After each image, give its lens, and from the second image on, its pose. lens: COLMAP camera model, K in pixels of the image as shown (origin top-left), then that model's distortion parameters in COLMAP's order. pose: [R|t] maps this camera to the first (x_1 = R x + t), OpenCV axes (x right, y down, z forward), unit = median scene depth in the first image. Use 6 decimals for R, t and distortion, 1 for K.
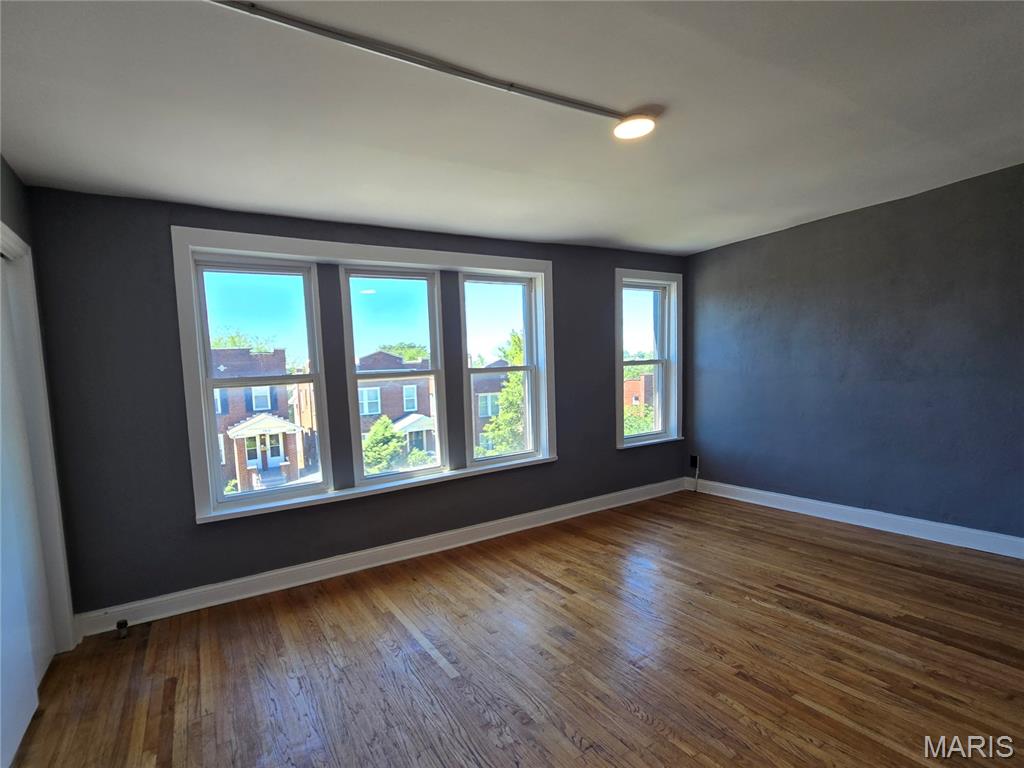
lens RADIAL K [[497.1, 0, 490.1], [0, 497.1, 424.5], [0, 0, 1]] dist [0.000004, -0.000876]
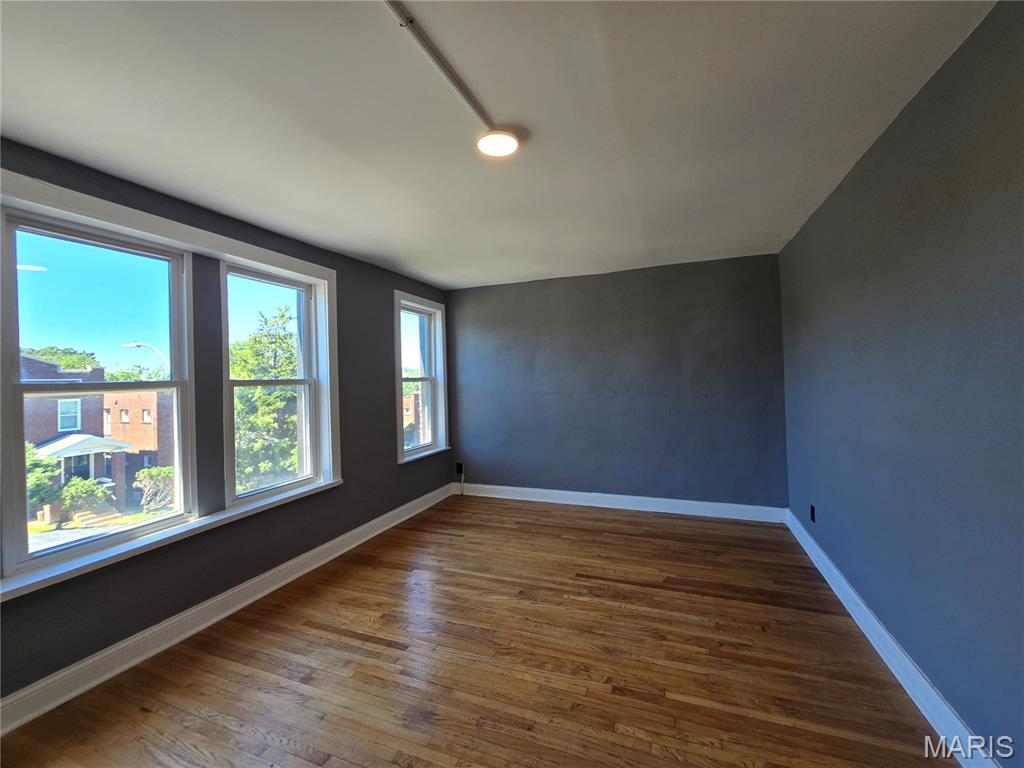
lens RADIAL K [[414.3, 0, 518.9], [0, 414.3, 380.8], [0, 0, 1]] dist [-0.005746, -0.000700]
pose [[0.780630, 0.027911, 0.624370, -0.098411], [0.048847, 0.993222, -0.105471, -0.020843], [-0.623082, 0.112833, 0.773975, 0.210559]]
